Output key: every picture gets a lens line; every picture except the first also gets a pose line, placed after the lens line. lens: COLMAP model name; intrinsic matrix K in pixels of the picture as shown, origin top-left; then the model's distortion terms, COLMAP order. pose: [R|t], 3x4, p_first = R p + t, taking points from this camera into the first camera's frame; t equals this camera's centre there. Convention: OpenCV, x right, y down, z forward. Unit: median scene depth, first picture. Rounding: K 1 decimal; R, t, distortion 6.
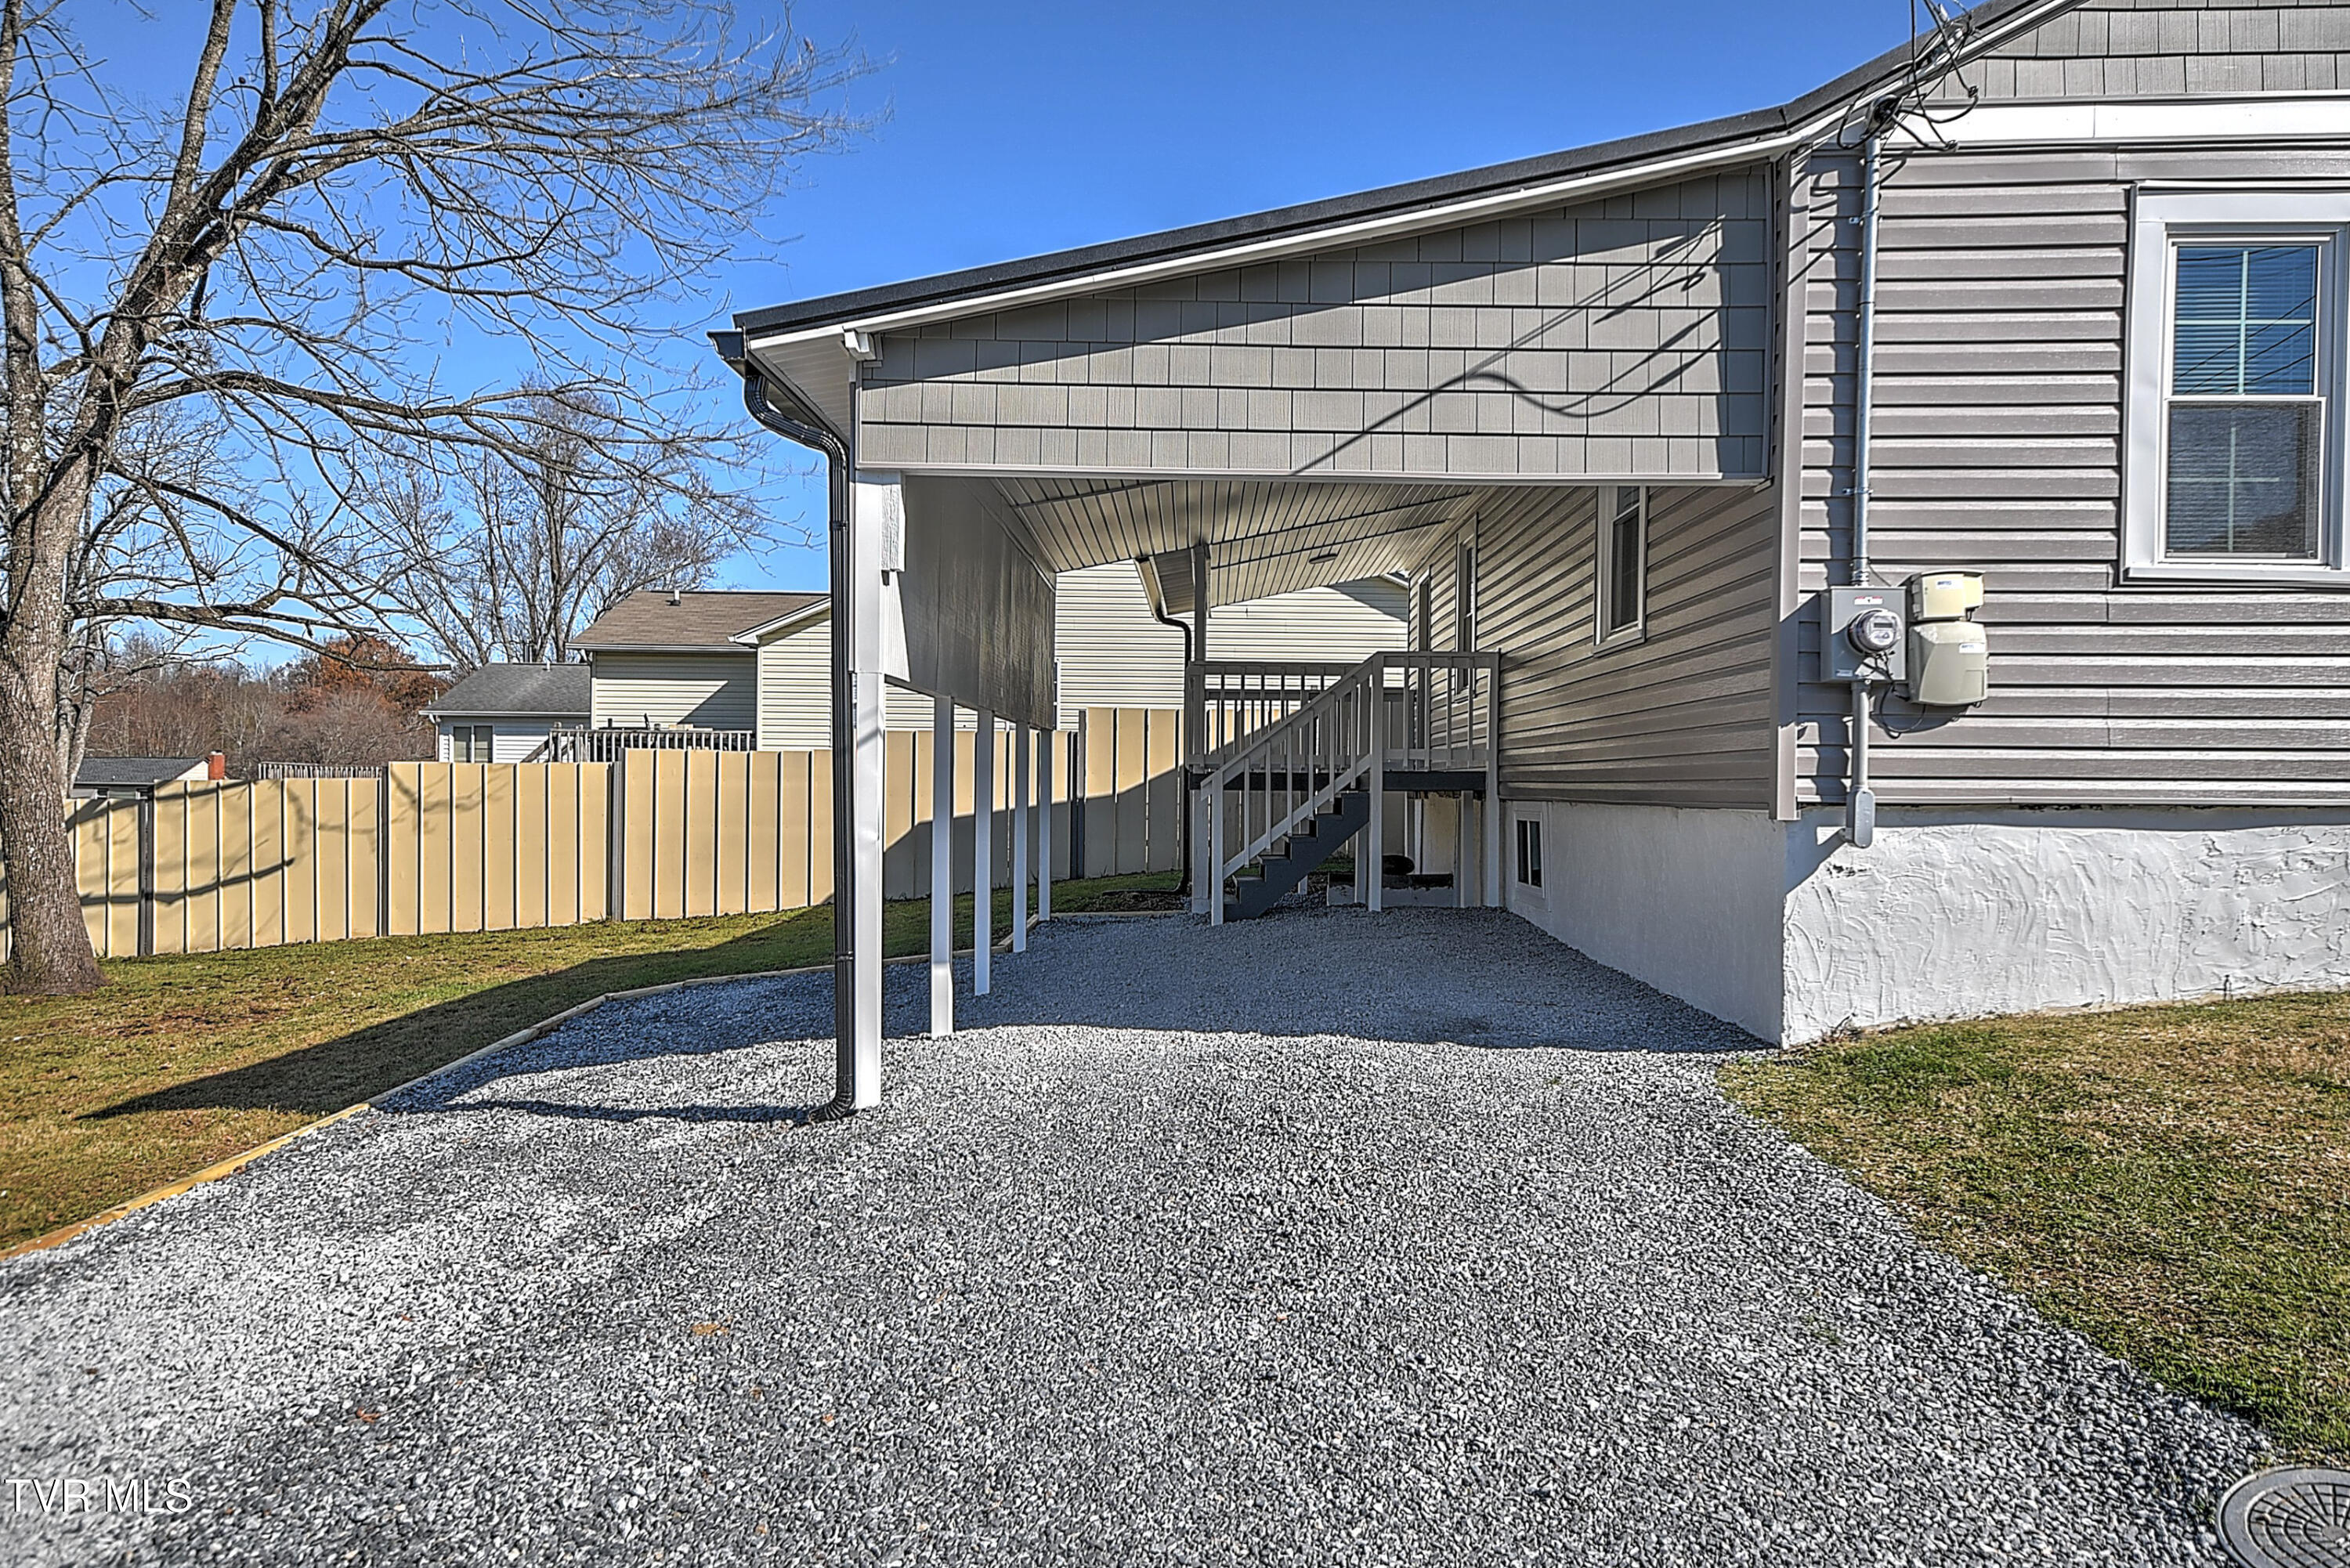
lens RADIAL K [[1433.2, 0, 1170.9], [0, 1433.2, 791.0], [0, 0, 1]] dist [0.011934, 0.006872]
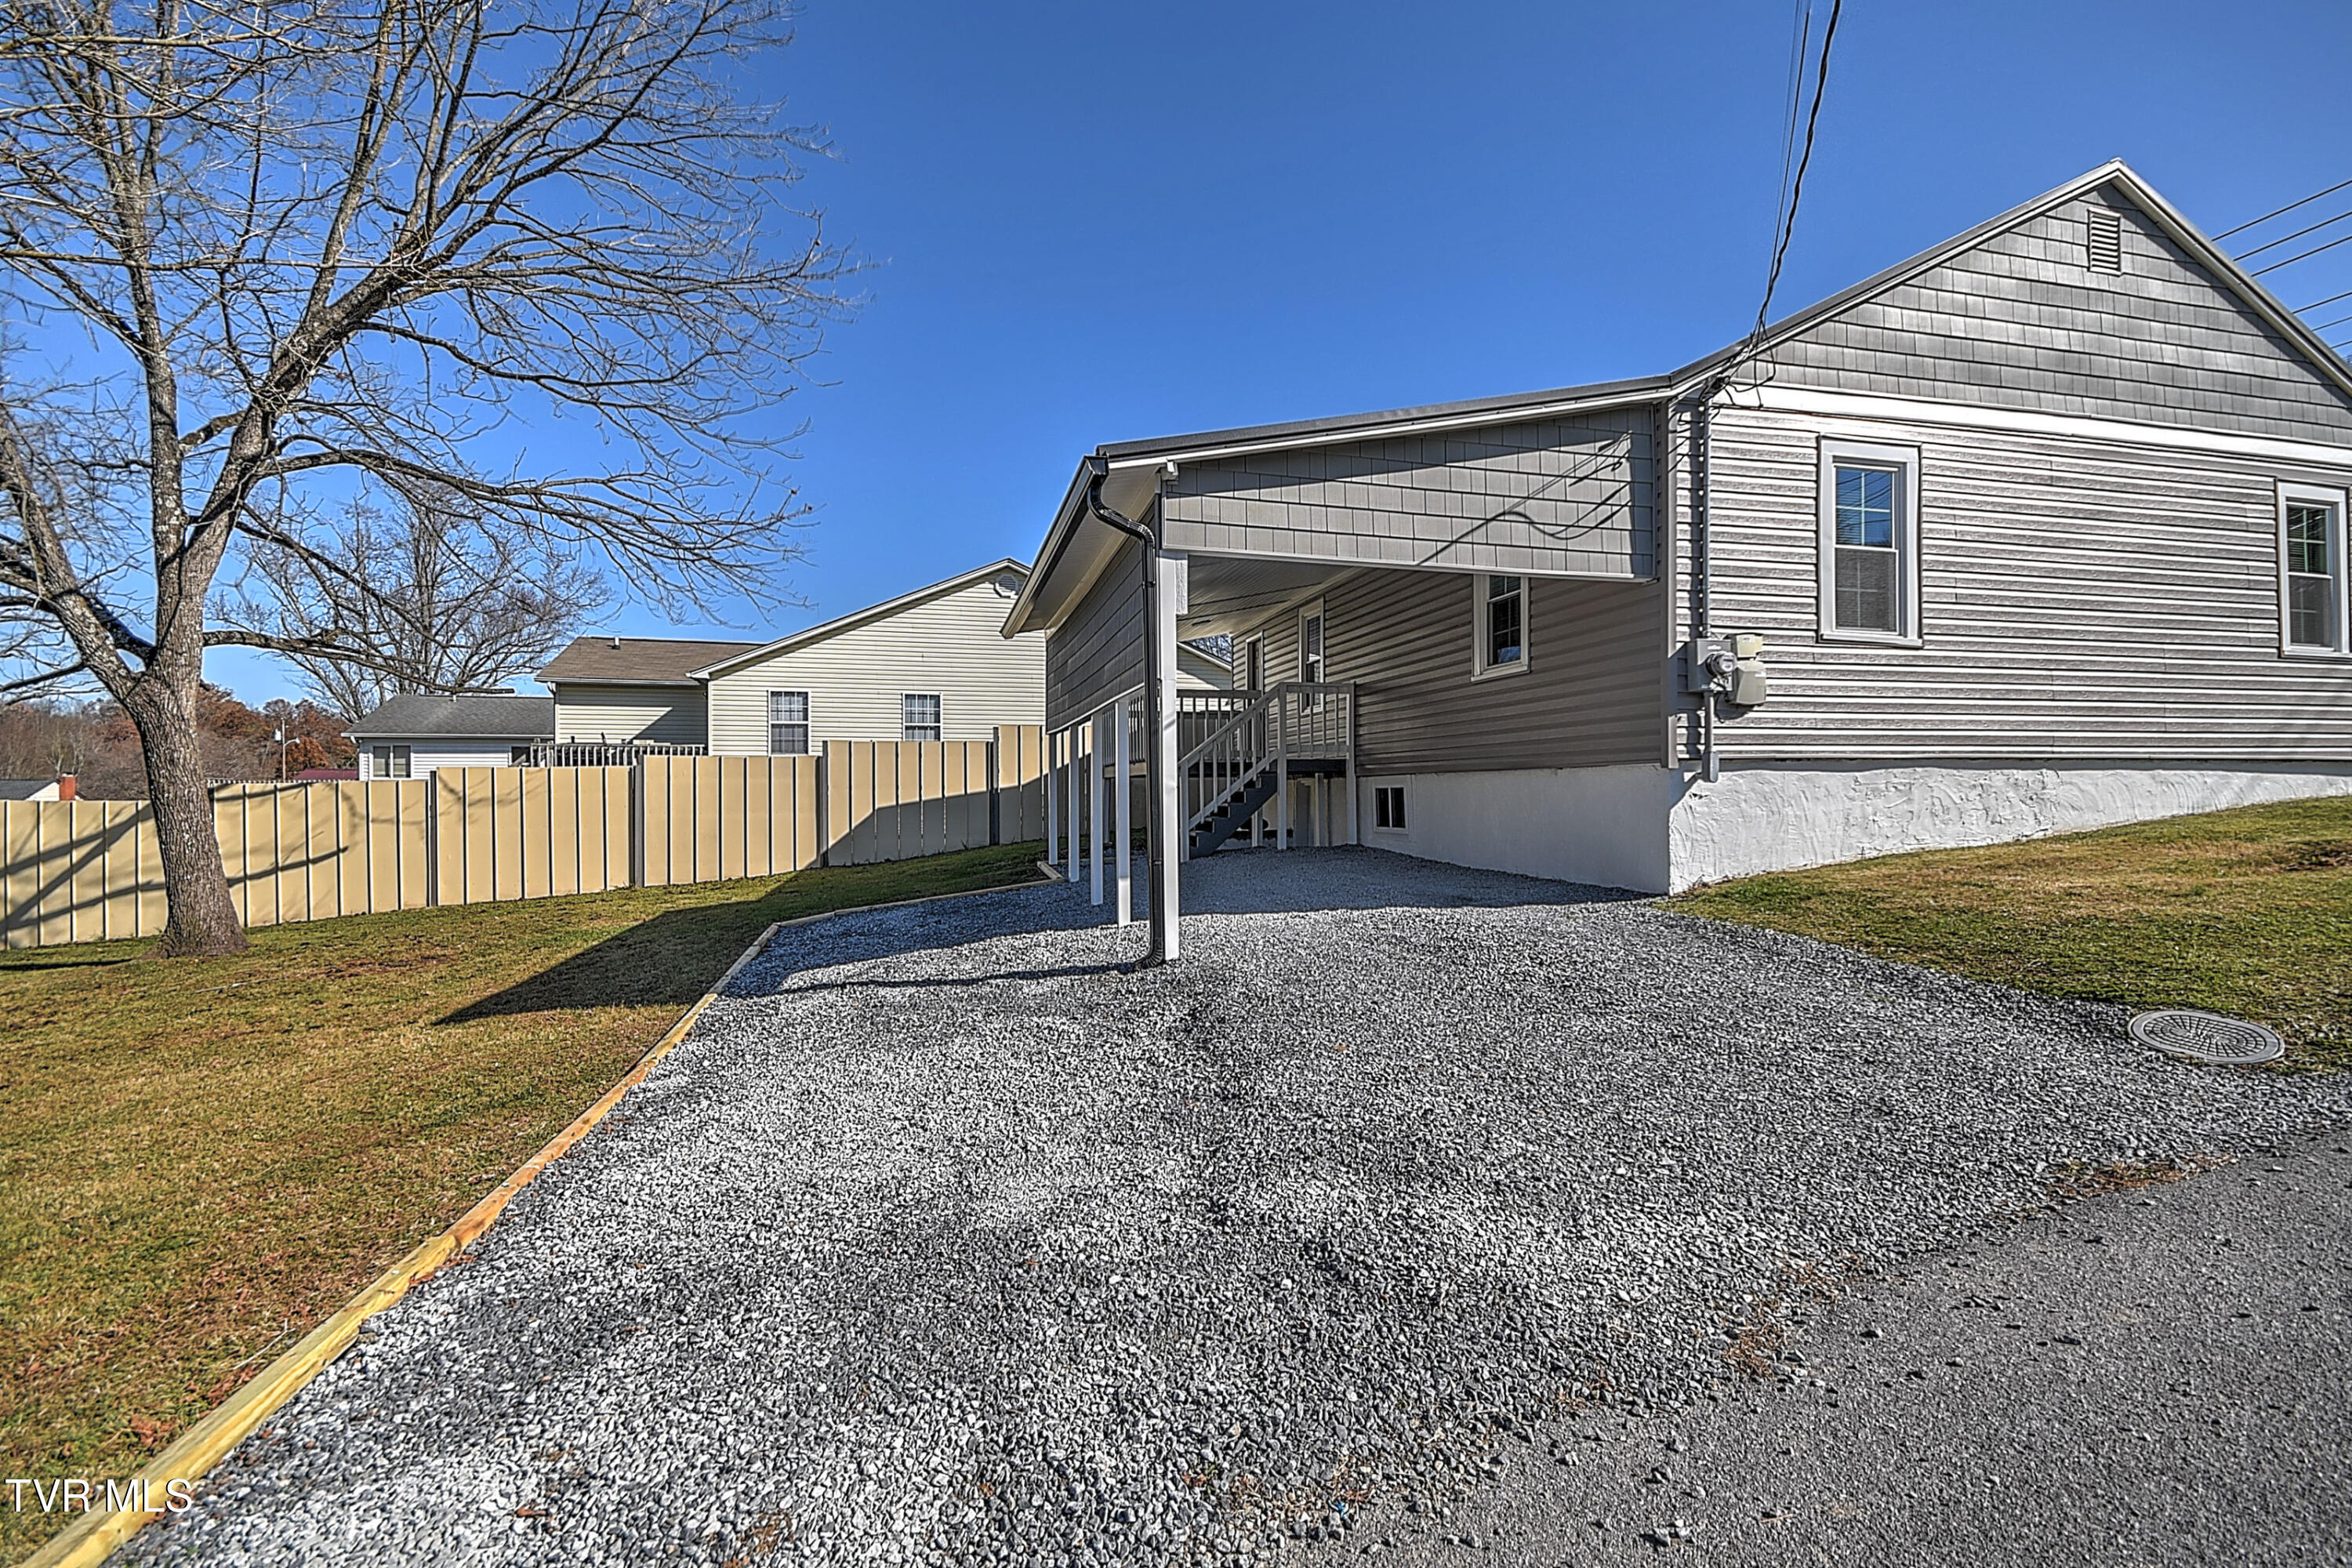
lens RADIAL K [[1014.5, 0, 1179.7], [0, 1014.5, 788.8], [0, 0, 1]] dist [0.001840, -0.005046]
pose [[0.965594, -0.013920, 0.259681, -0.489233], [0.015550, 0.999870, -0.004224, 0.040858], [-0.259588, 0.008116, 0.965685, -0.067053]]
